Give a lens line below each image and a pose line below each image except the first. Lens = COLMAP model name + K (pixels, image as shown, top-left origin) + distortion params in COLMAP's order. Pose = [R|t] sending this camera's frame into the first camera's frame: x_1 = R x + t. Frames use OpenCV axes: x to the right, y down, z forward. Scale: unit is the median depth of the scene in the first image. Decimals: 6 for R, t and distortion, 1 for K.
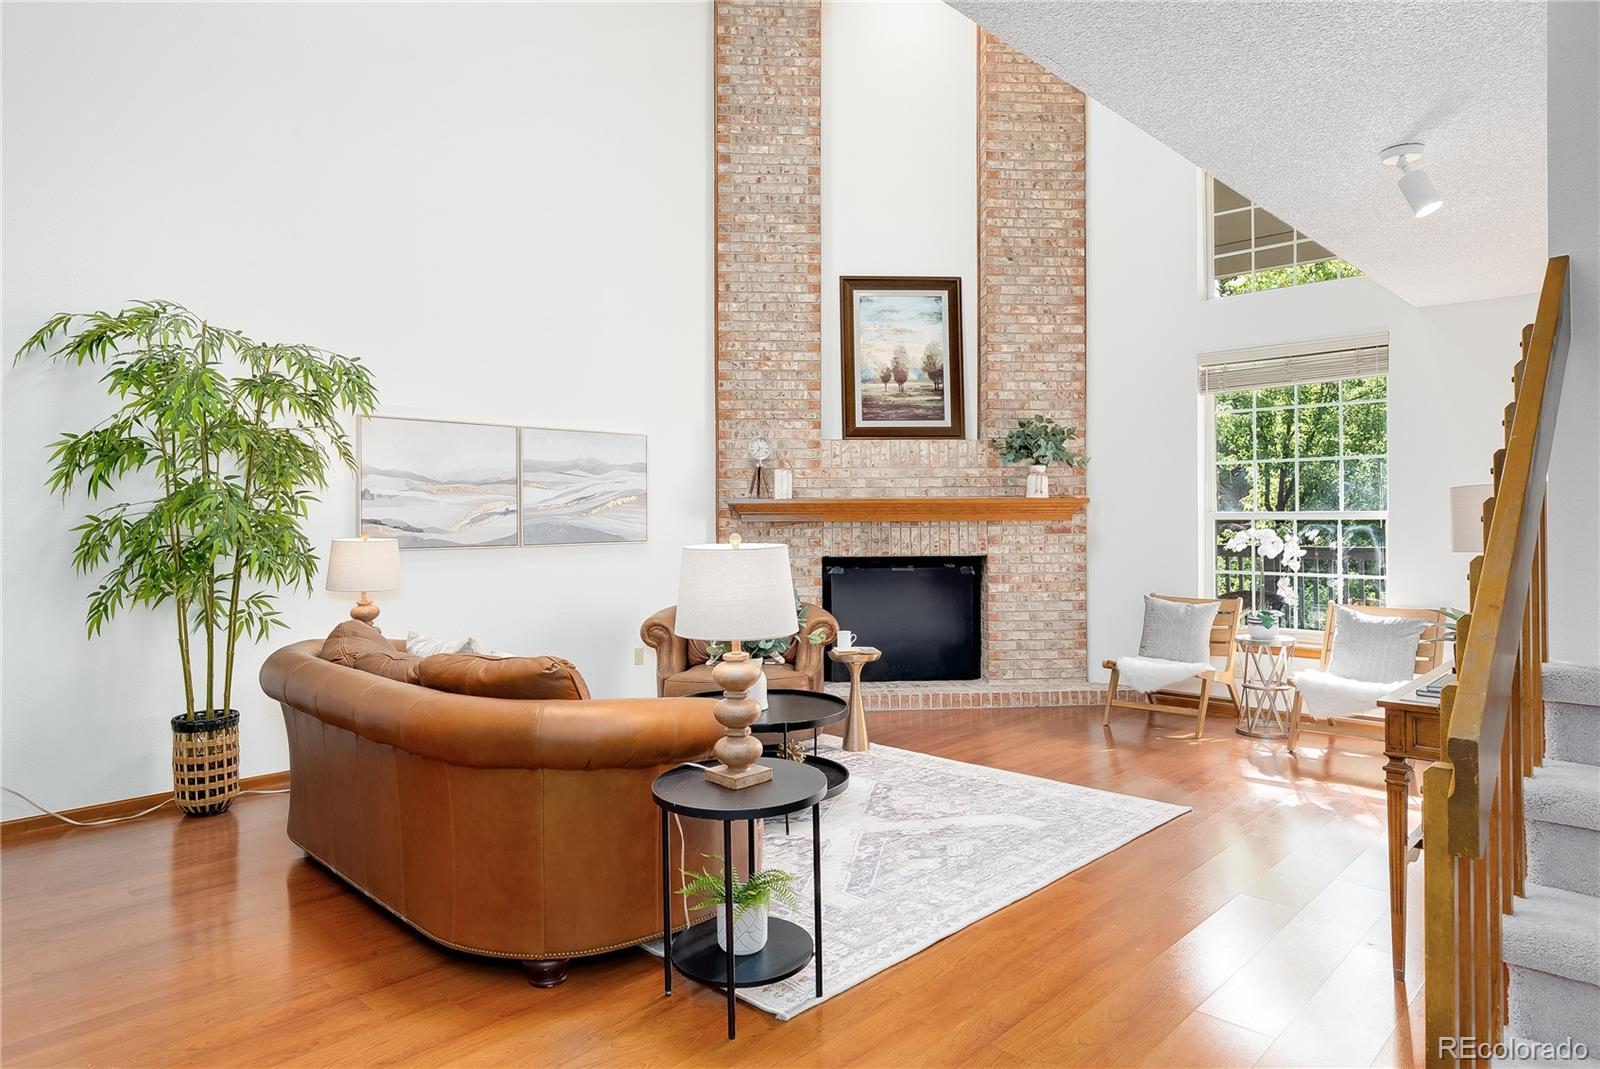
lens RADIAL K [[963.2, 0, 797.2], [0, 963.2, 507.6], [0, 0, 1]] dist [0.003850, 0.000394]
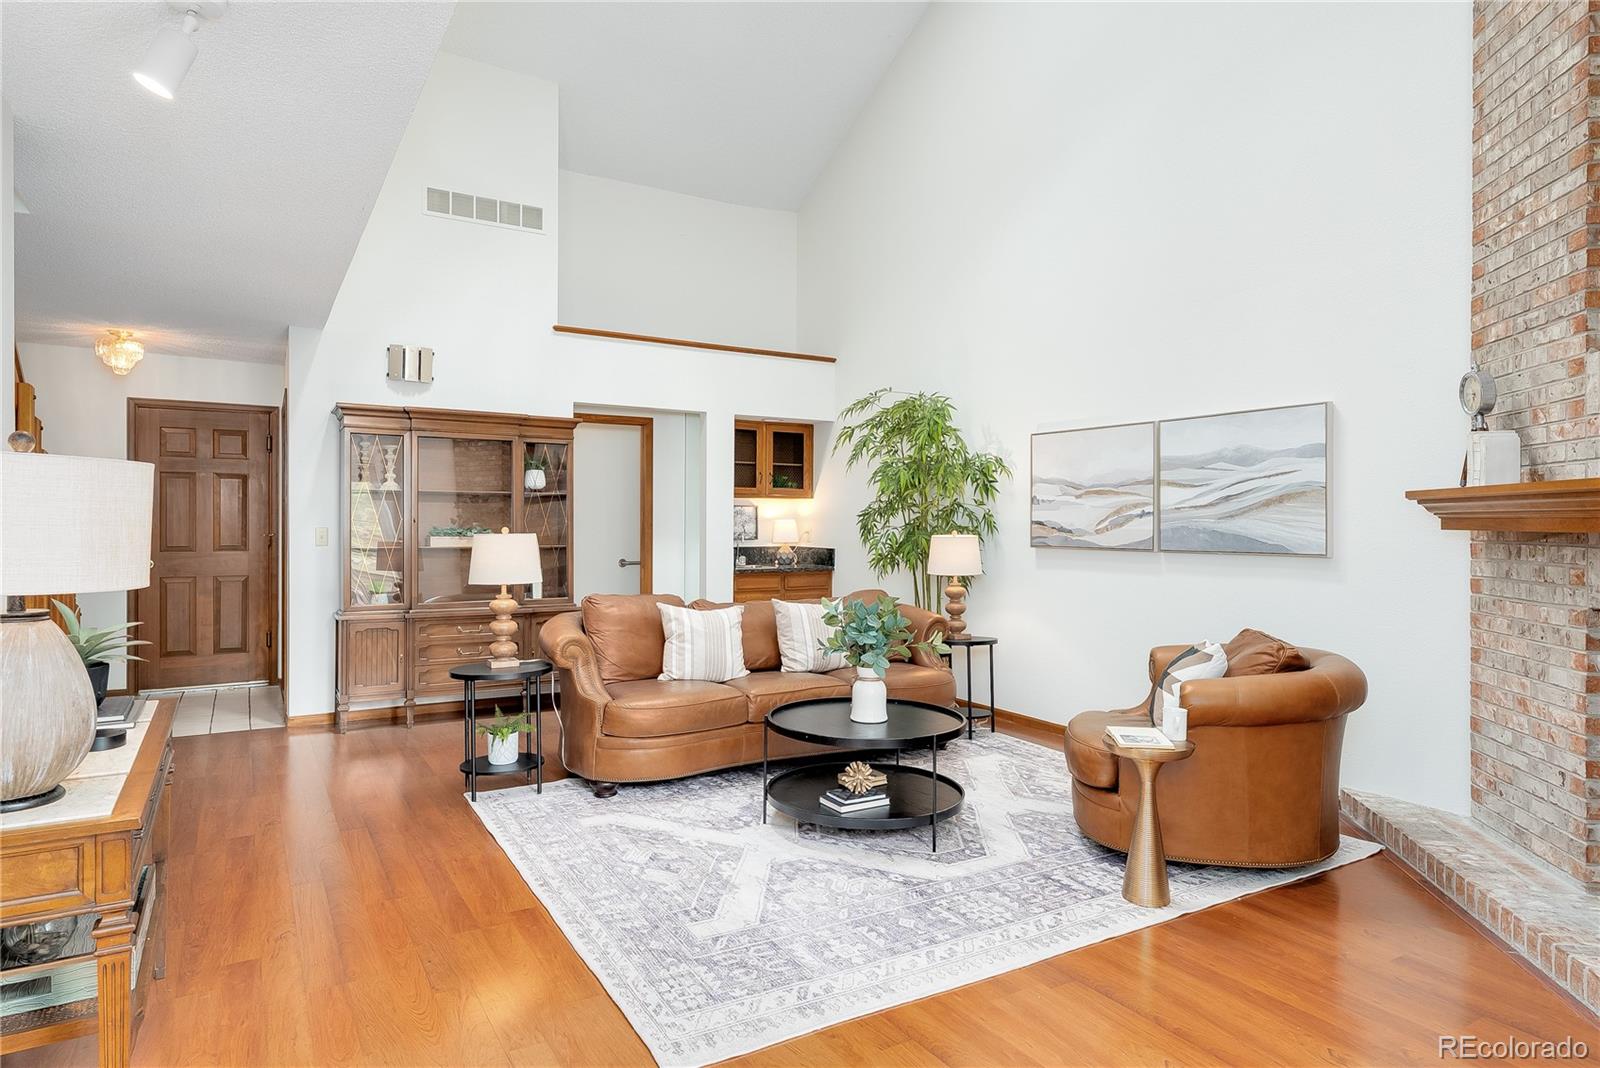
lens RADIAL K [[928.0, 0, 803.9], [0, 928.0, 521.5], [0, 0, 1]] dist [0.005103, -0.001494]
pose [[-0.256800, 0.004486, -0.966454, 0.549183], [0.005696, 0.999979, 0.003128, 0.005673], [0.966448, -0.004702, -0.256820, 0.752738]]
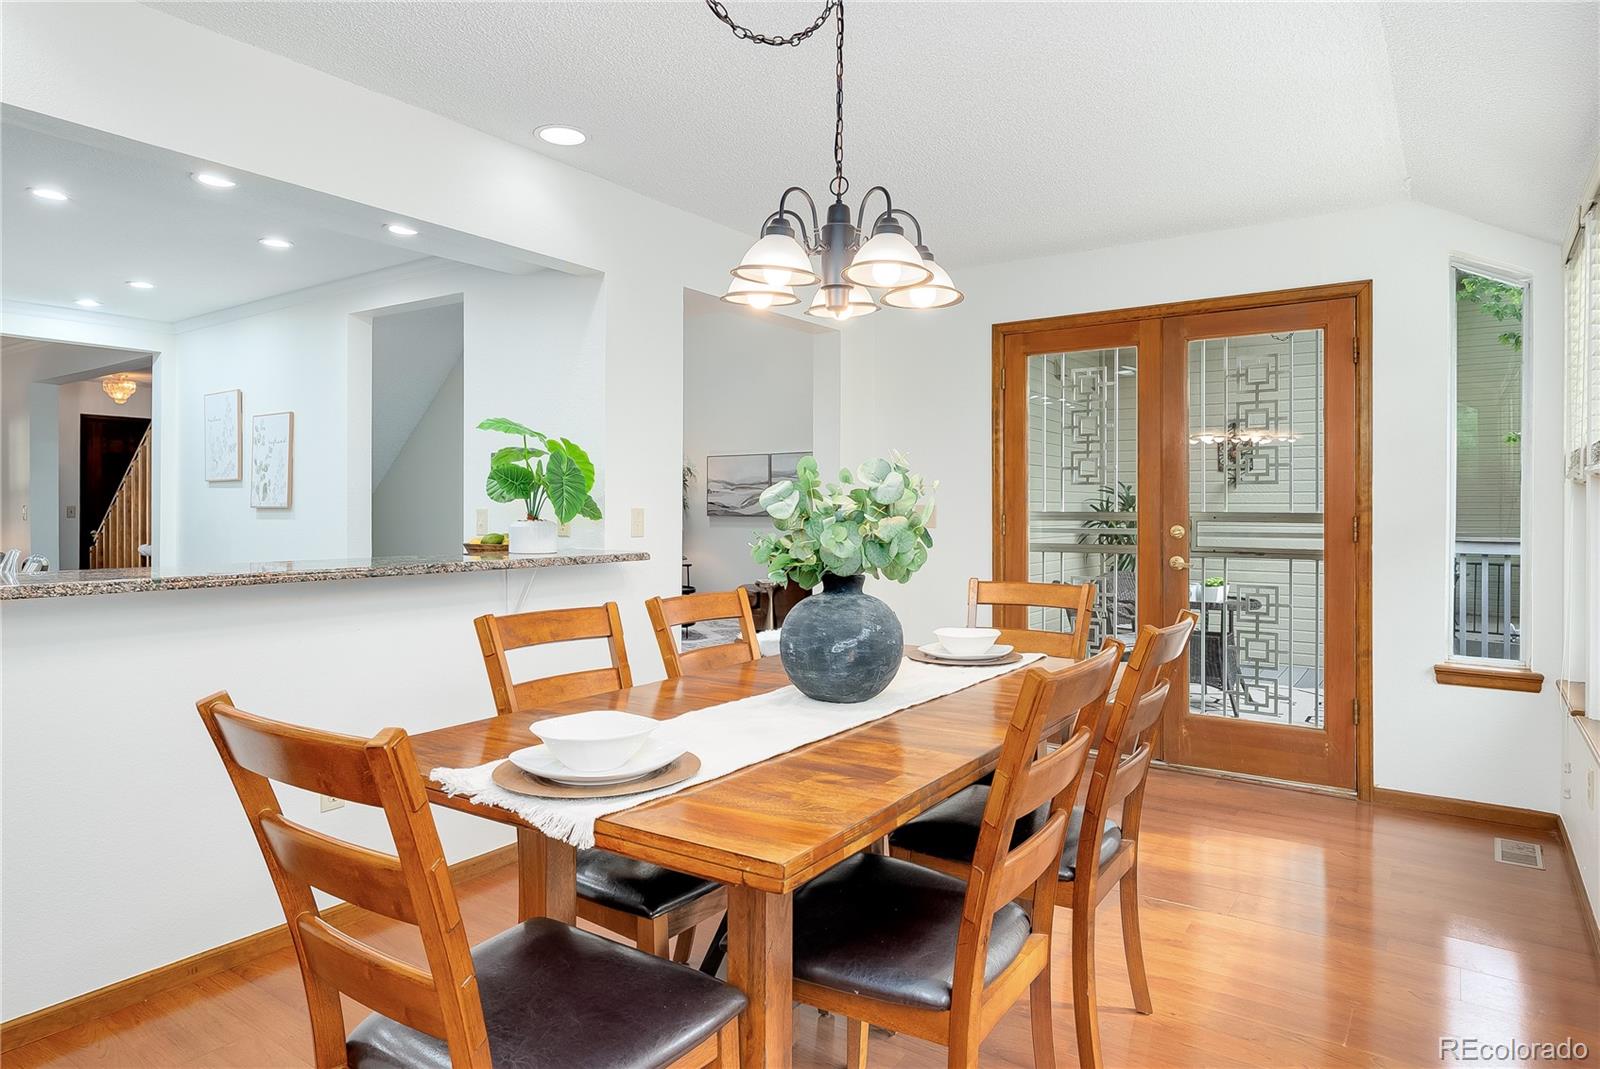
lens RADIAL K [[963.2, 0, 797.2], [0, 963.2, 507.6], [0, 0, 1]] dist [0.003850, 0.000394]
pose [[0.153918, 0.002085, -0.988081, 1.335390], [0.006924, 0.999971, 0.003189, 0.014130], [0.988059, -0.007332, 0.153899, 0.635022]]
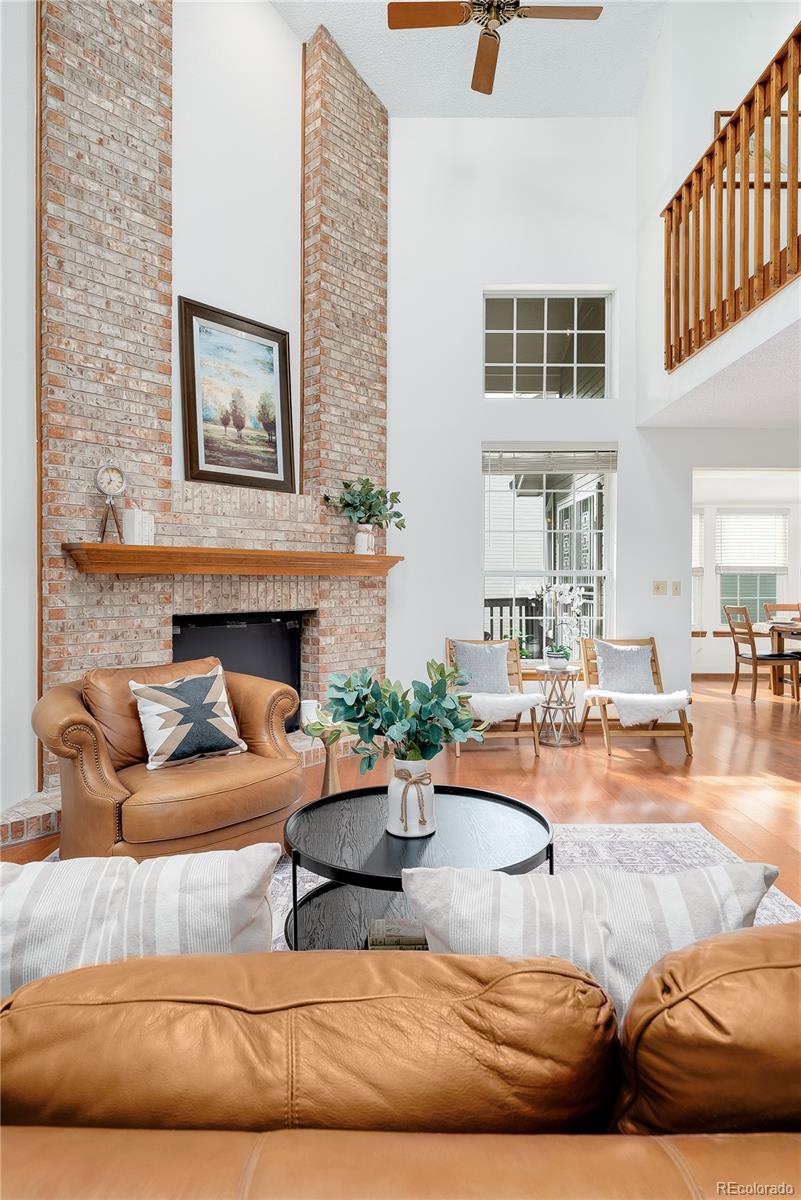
lens RADIAL K [[696.0, 0, 396.4], [0, 696.0, 587.3], [0, 0, 1]] dist [0.005103, -0.001494]
pose [[0.716515, -0.000585, 0.697572, -0.264738], [-0.010809, 0.999870, 0.011941, 0.016288], [-0.697488, -0.016096, 0.716415, 0.414077]]
